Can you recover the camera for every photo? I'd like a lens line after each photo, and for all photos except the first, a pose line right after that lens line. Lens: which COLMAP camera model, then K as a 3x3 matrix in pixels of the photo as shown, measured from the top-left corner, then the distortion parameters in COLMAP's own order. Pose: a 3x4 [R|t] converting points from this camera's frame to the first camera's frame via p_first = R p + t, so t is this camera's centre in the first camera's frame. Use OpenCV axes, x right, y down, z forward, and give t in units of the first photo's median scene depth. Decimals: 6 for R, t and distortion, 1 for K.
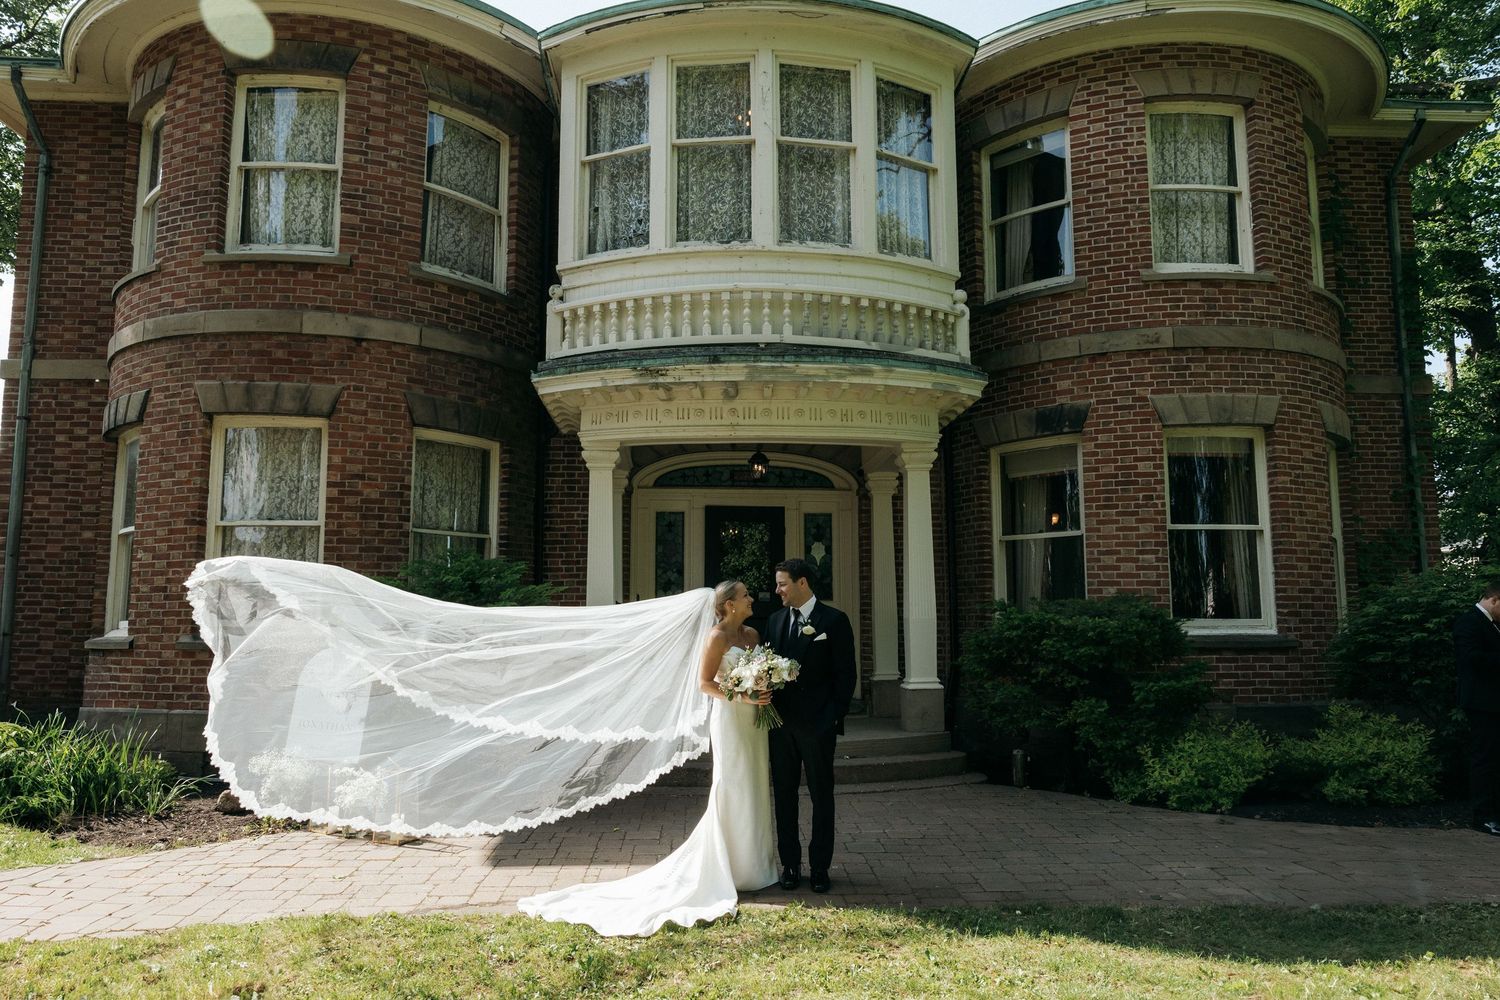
lens RADIAL K [[1076.8, 0, 747.5], [0, 1076.8, 494.6], [0, 0, 1]] dist [0.005189, 0.002447]
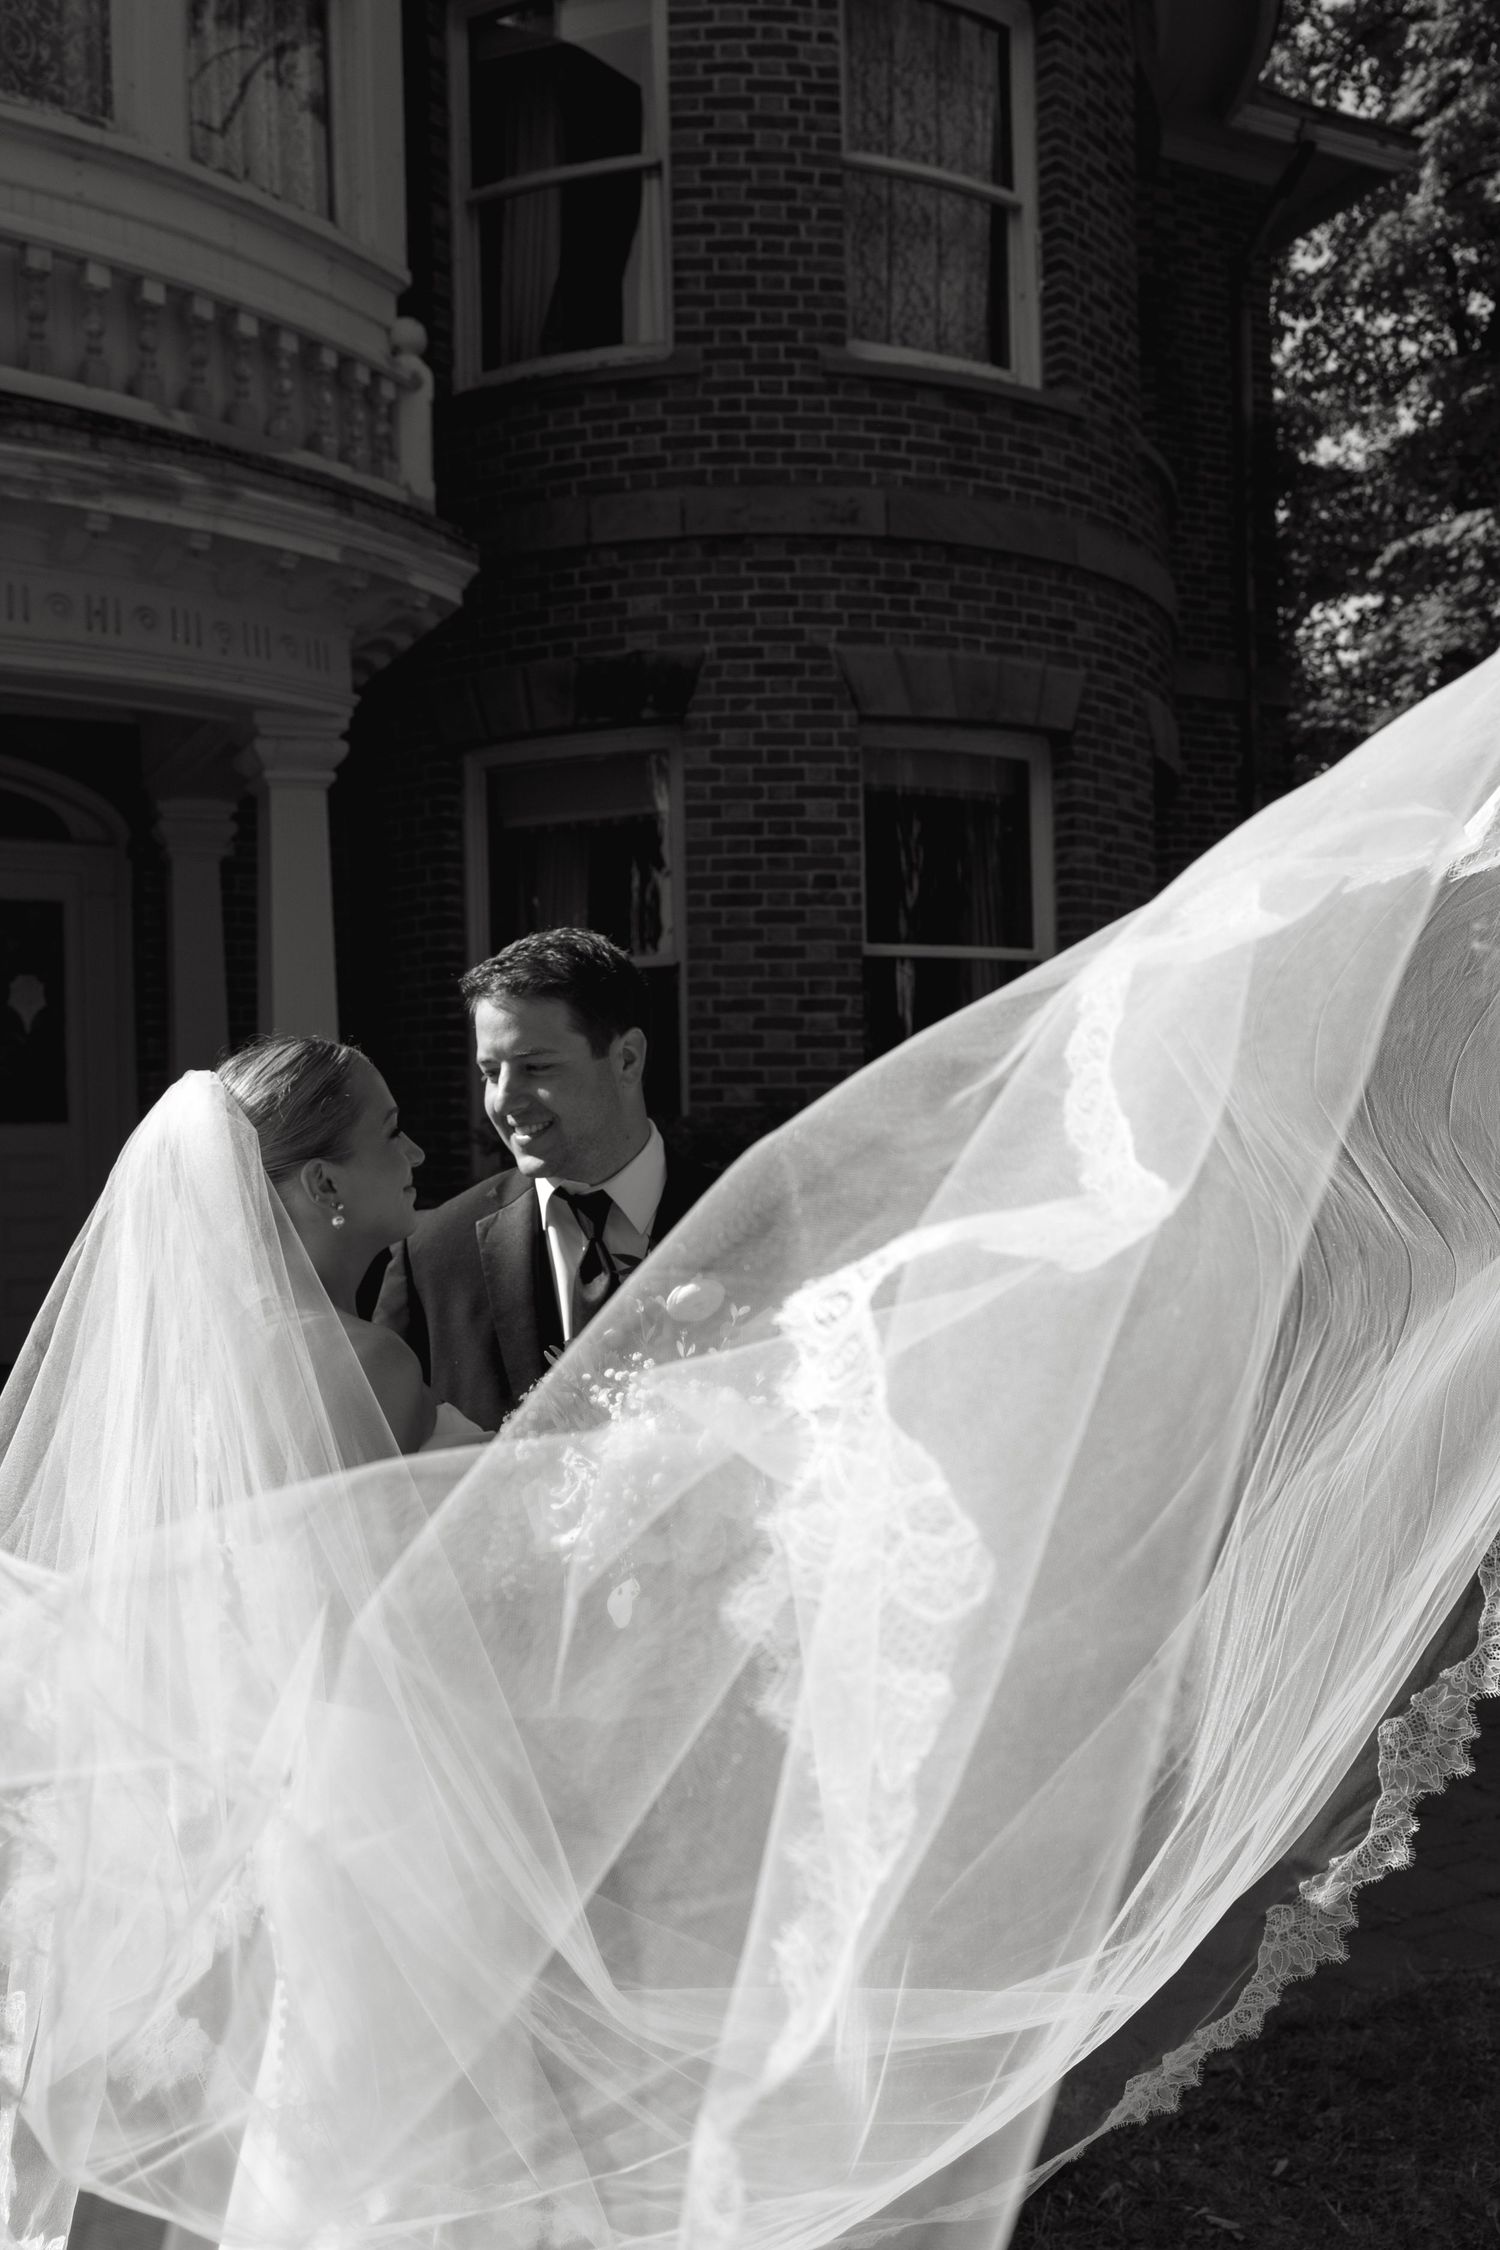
lens RADIAL K [[1942.5, 0, 747.2], [0, 1942.5, 1138.4], [0, 0, 1]] dist [-0.008237, 0.016853]
pose [[0.915695, -0.016864, 0.401519, 0.023706], [-0.030959, 0.993190, 0.112317, 0.018460], [-0.400679, -0.115279, 0.908937, 0.276994]]
